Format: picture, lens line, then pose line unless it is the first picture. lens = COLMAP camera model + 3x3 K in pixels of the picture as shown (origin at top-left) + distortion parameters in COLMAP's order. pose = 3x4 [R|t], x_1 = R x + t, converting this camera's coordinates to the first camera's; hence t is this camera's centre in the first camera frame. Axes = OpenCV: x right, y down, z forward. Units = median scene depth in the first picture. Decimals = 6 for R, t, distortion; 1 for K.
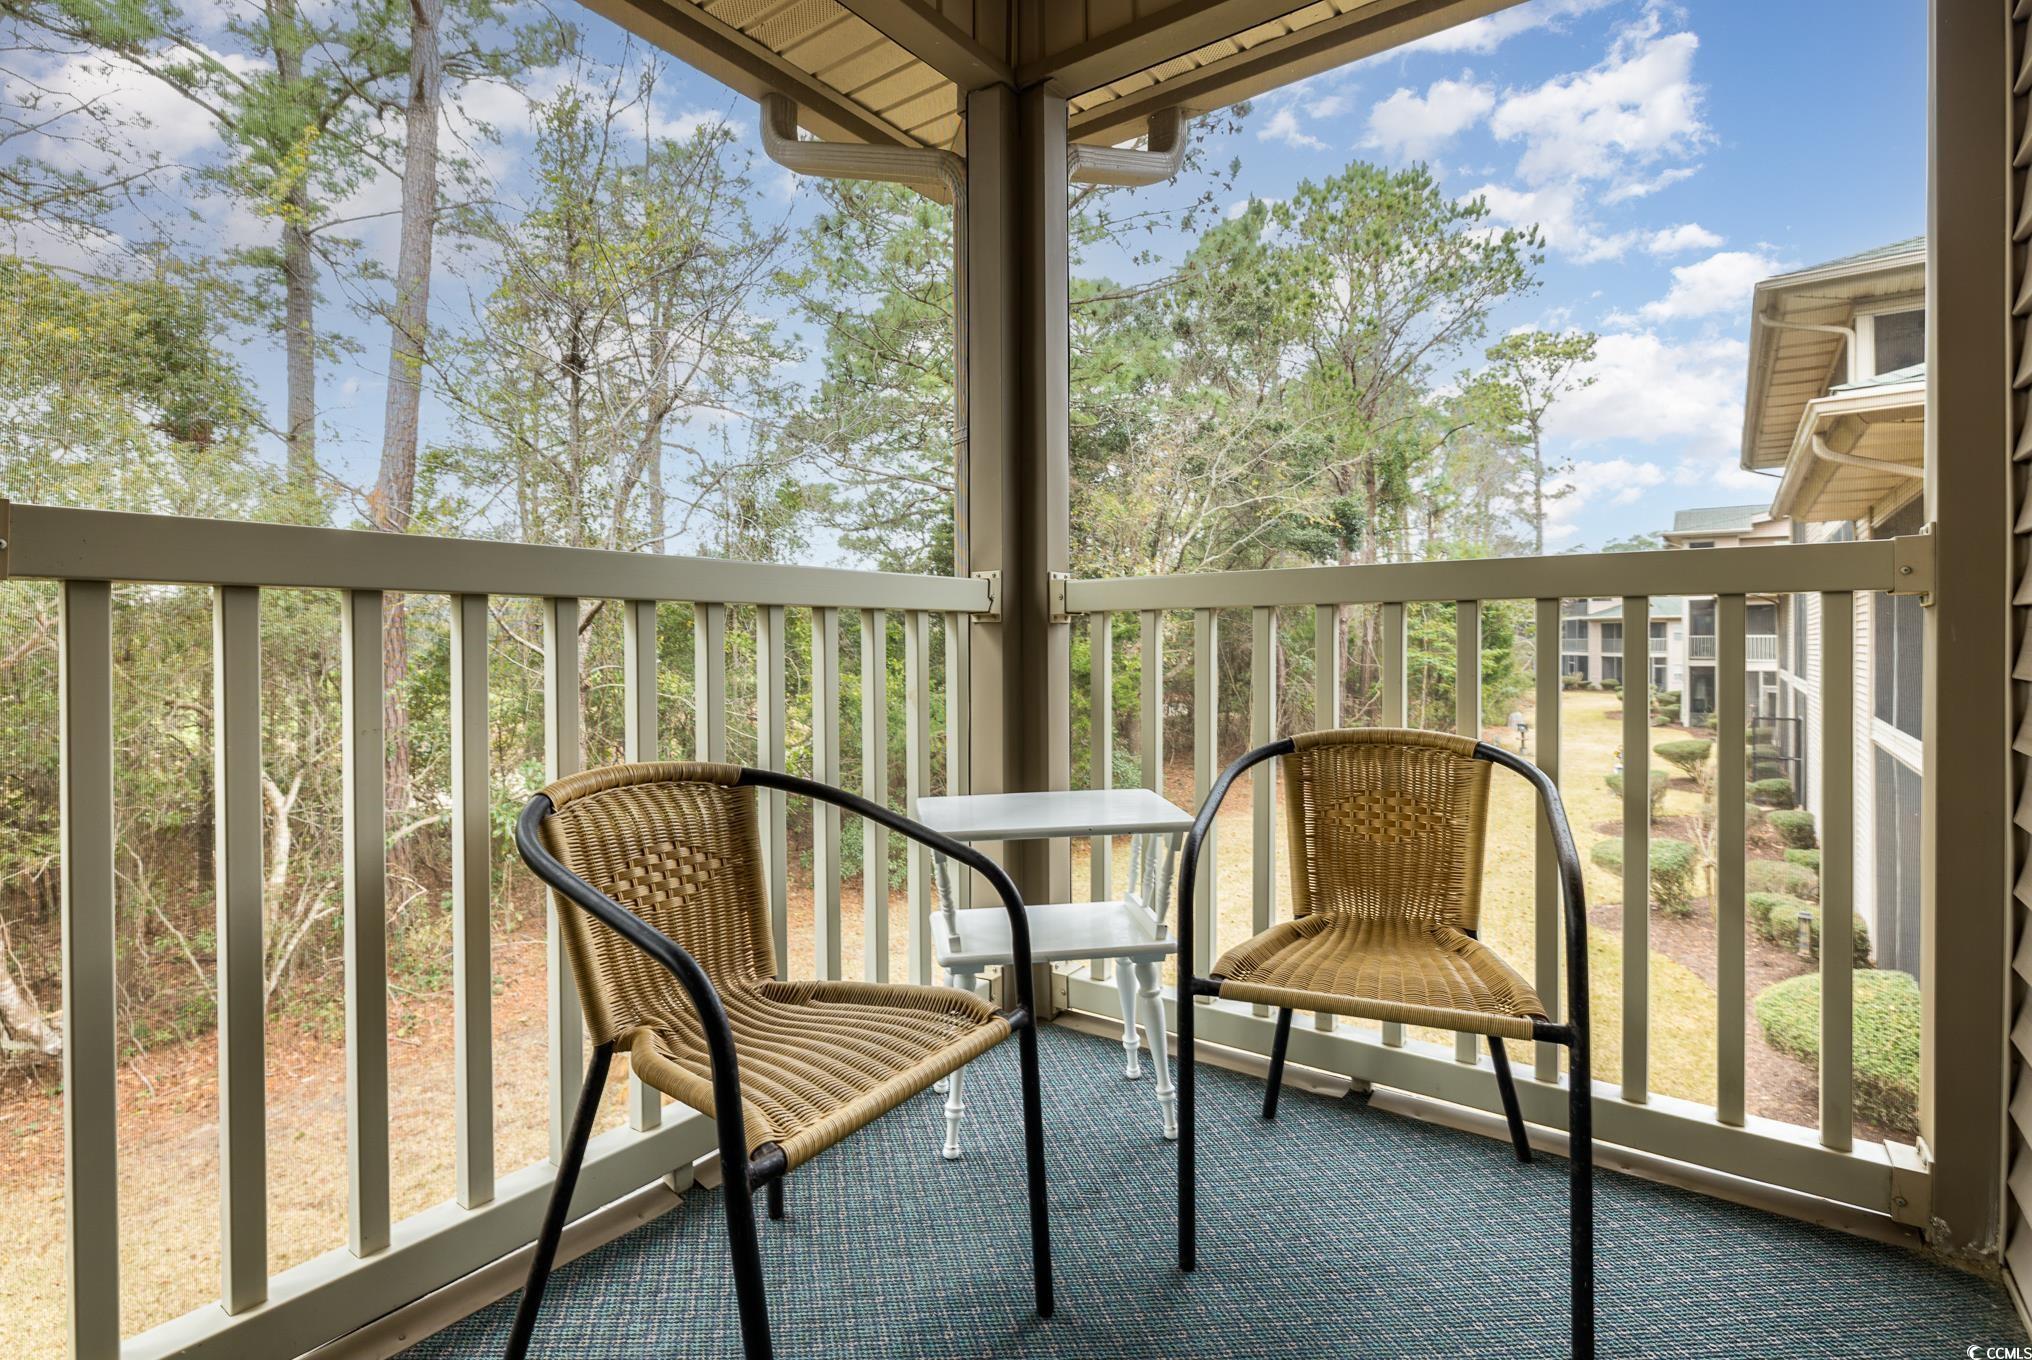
lens RADIAL K [[974.1, 0, 1019.6], [0, 974.1, 666.0], [0, 0, 1]] dist [-0.011238, 0.002213]
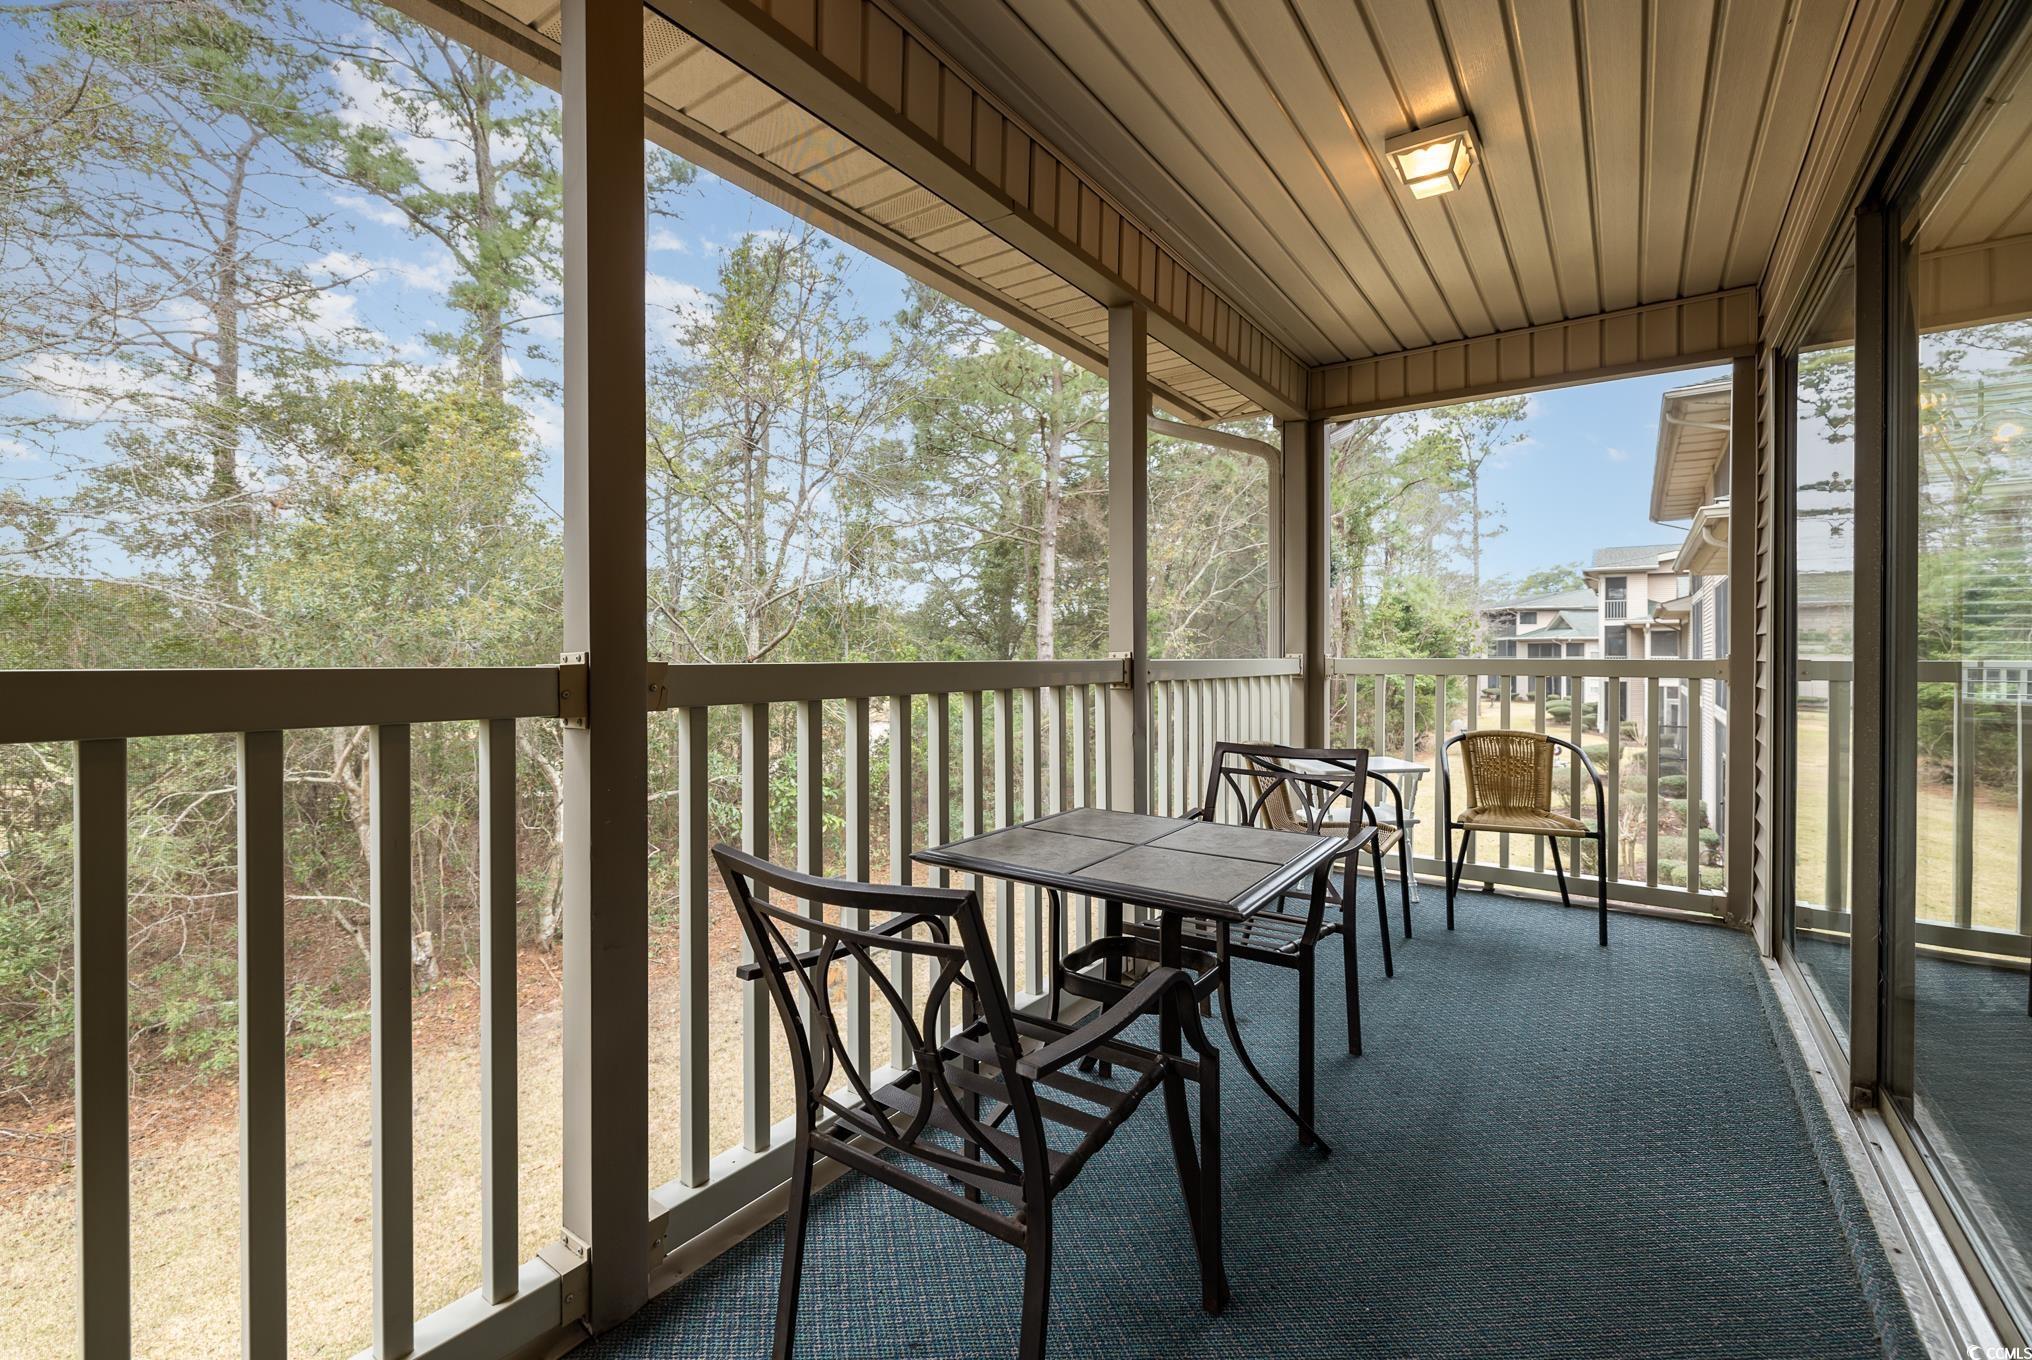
lens RADIAL K [[865.2, 0, 1014.2], [0, 865.2, 674.8], [0, 0, 1]] dist [-0.003160, -0.000174]
pose [[0.999953, 0.006391, 0.007233, -0.061520], [-0.006385, 0.999979, -0.000769, -0.004432], [-0.007238, 0.000723, 0.999974, -0.080577]]
